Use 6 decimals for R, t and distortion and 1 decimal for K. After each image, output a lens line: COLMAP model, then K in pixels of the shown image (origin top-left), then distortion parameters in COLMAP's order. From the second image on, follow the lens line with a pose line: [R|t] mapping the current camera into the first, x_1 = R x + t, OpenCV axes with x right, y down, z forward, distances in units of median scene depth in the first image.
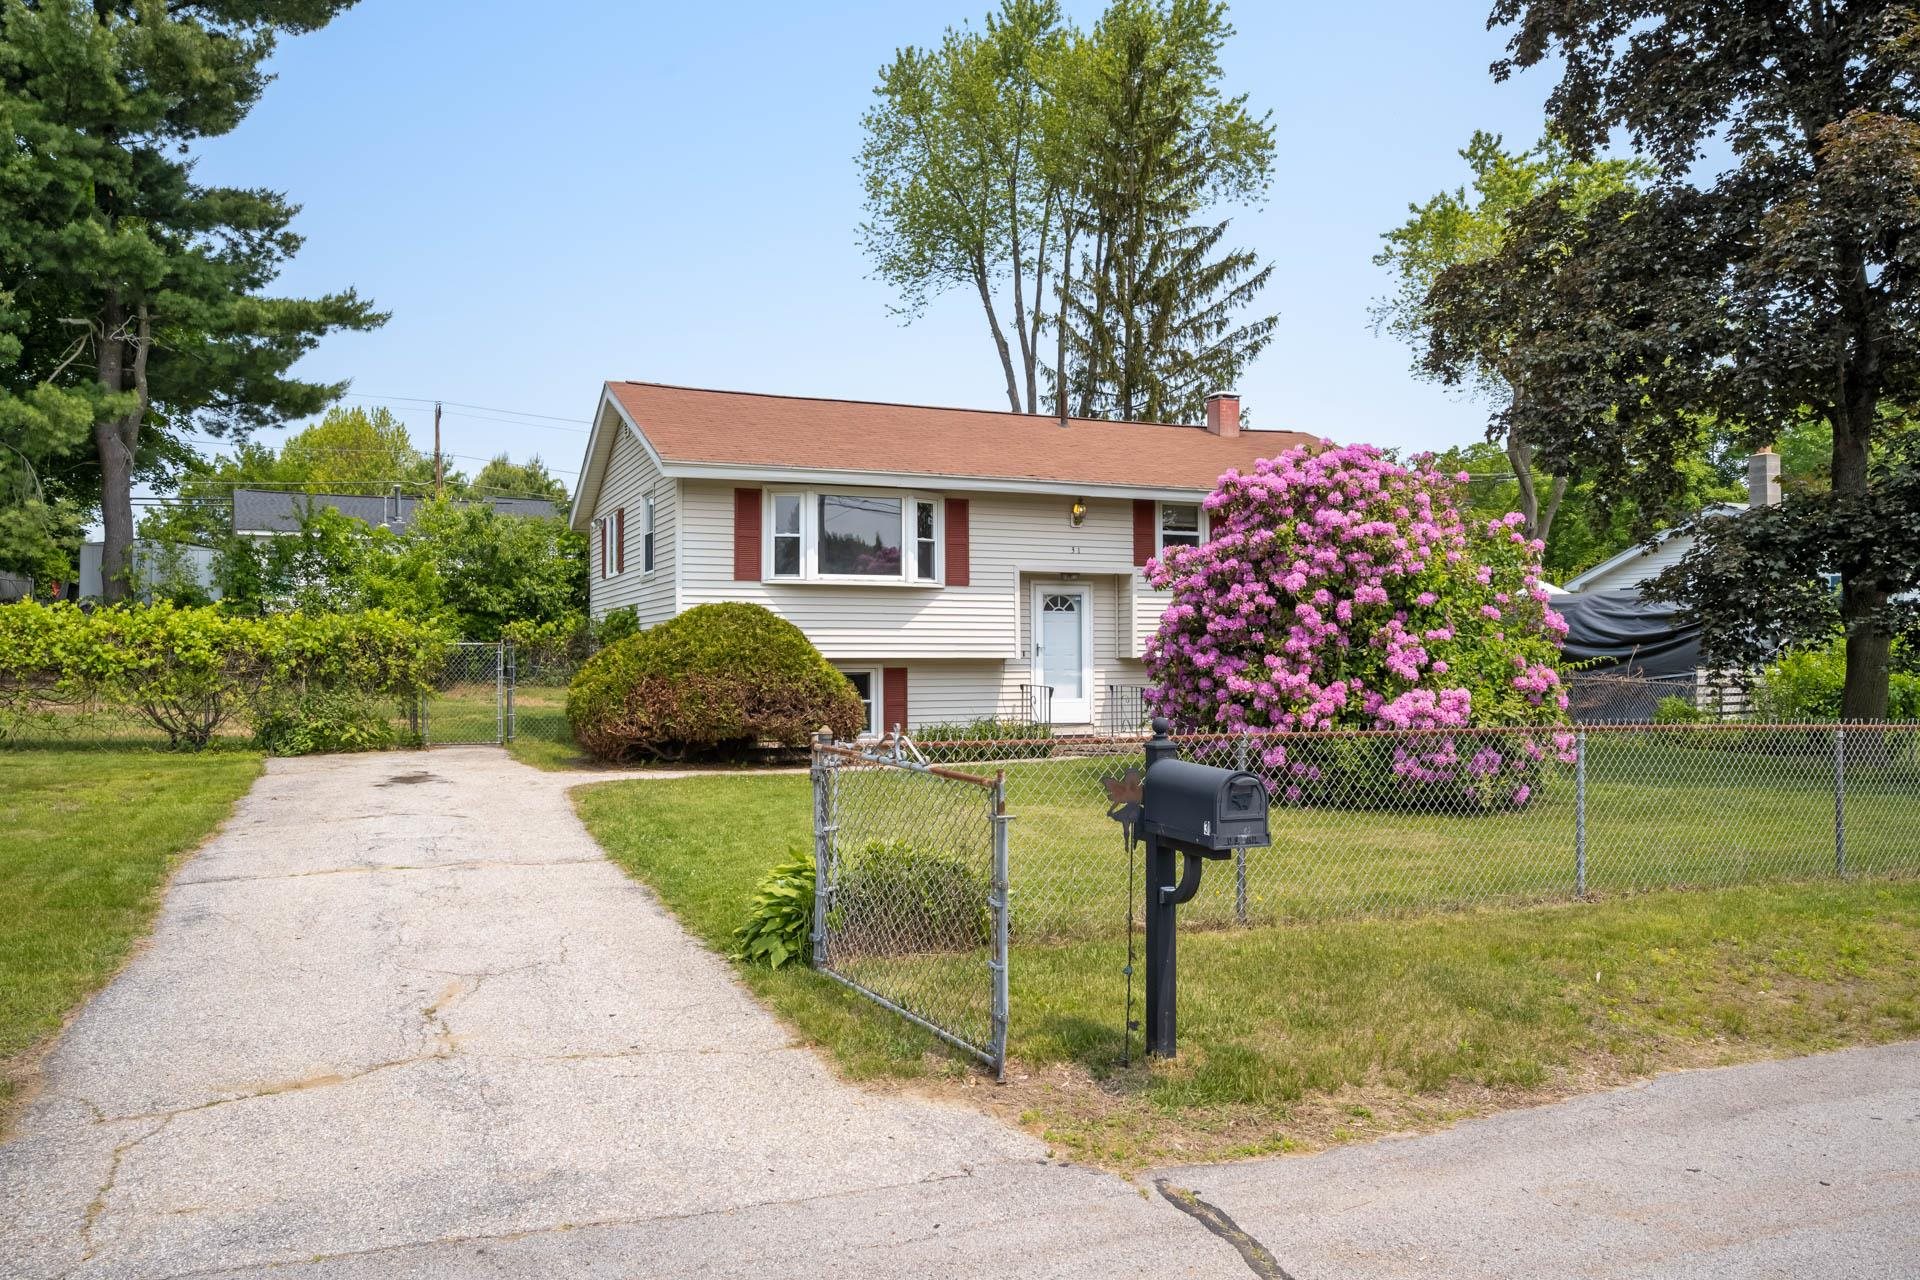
lens RADIAL K [[1391.9, 0, 962.5], [0, 1391.9, 637.3], [0, 0, 1]] dist [-0.022124, -0.008163]
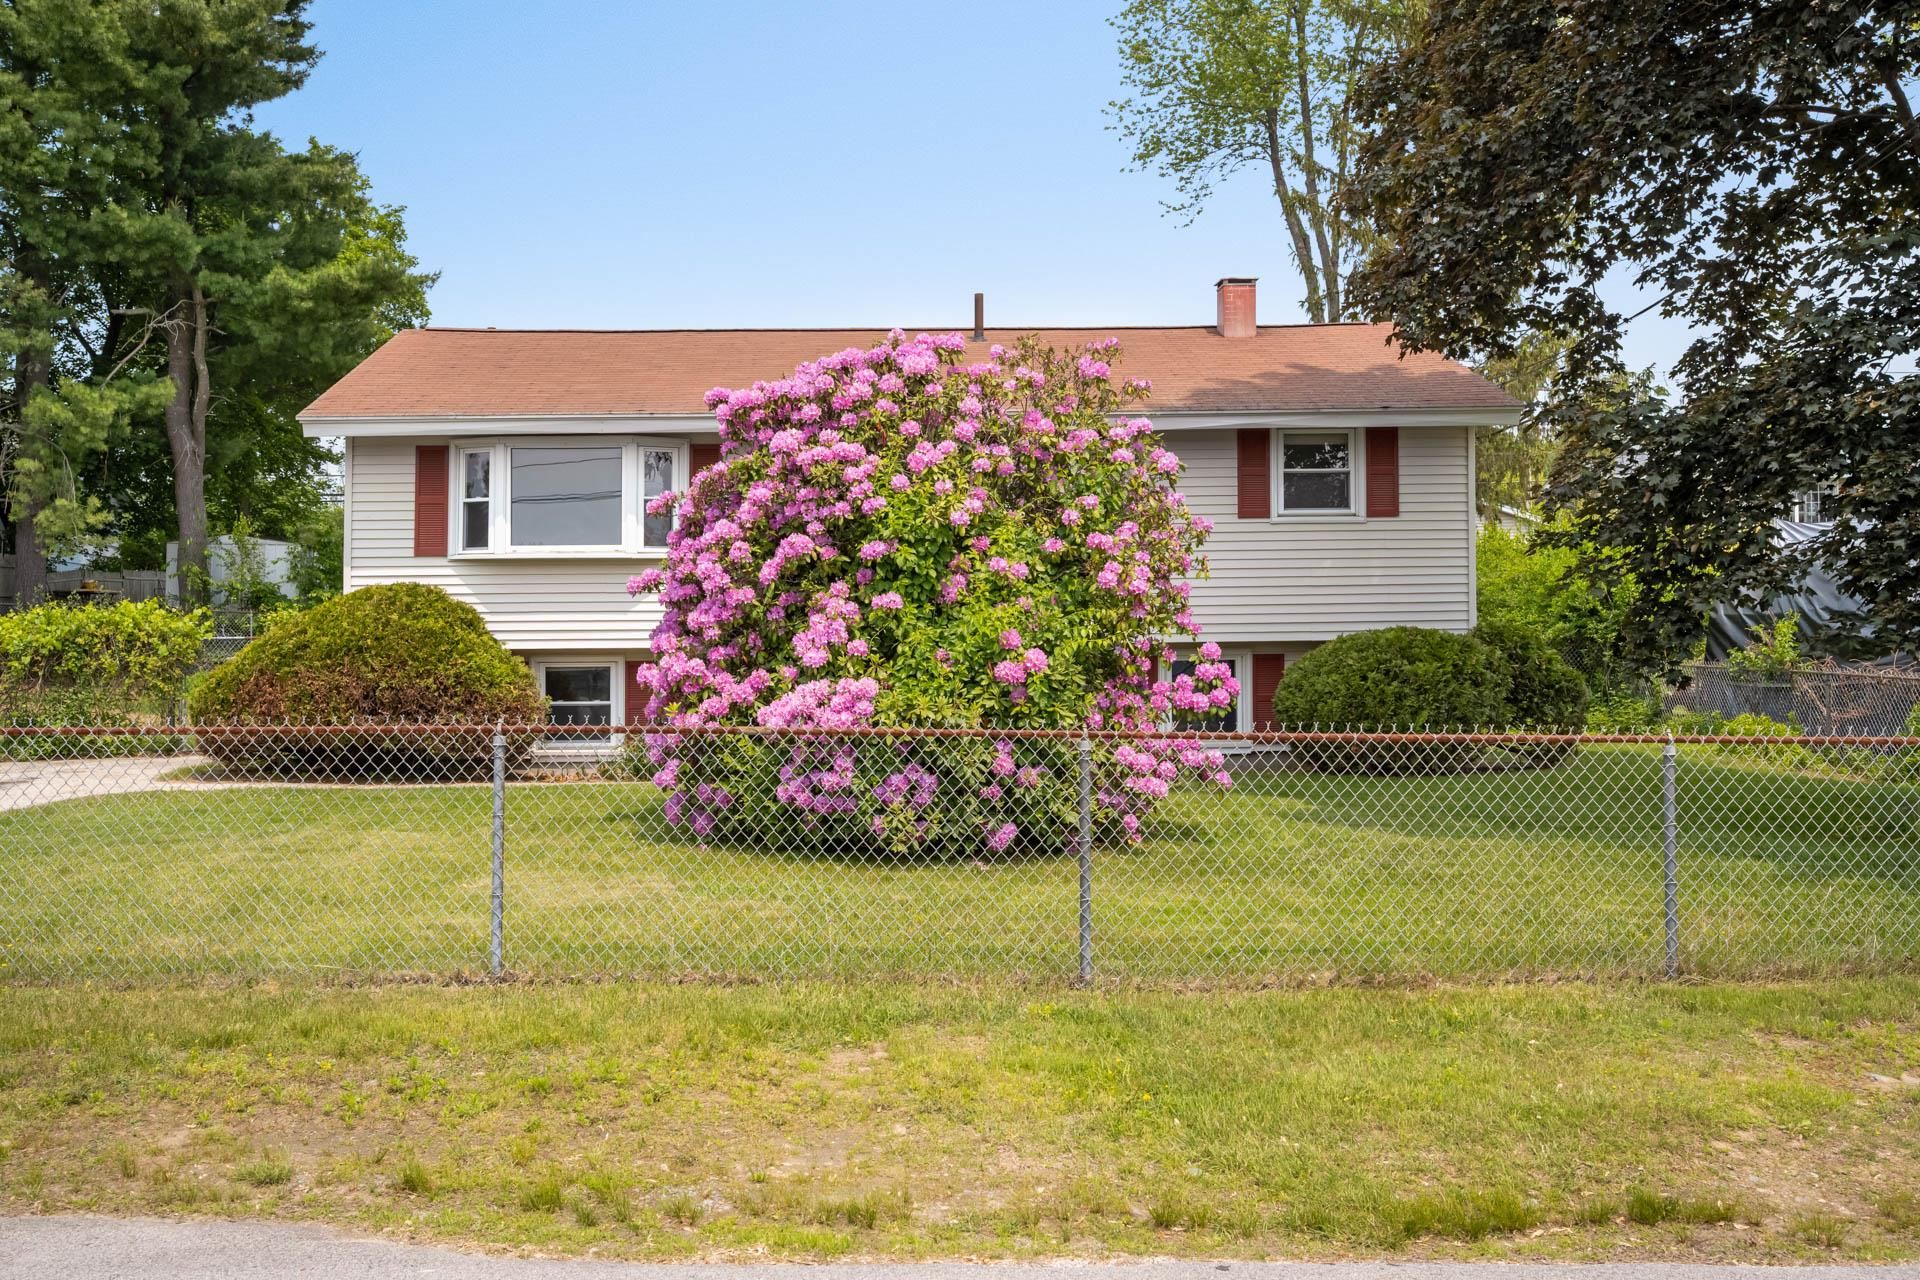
lens RADIAL K [[1719.2, 0, 939.6], [0, 1719.2, 619.9], [0, 0, 1]] dist [-0.037403, -0.013526]
pose [[0.930855, -0.018853, -0.364902, 0.489712], [0.016531, 0.999818, -0.009485, 0.011661], [0.365015, 0.002797, 0.930997, 0.151517]]
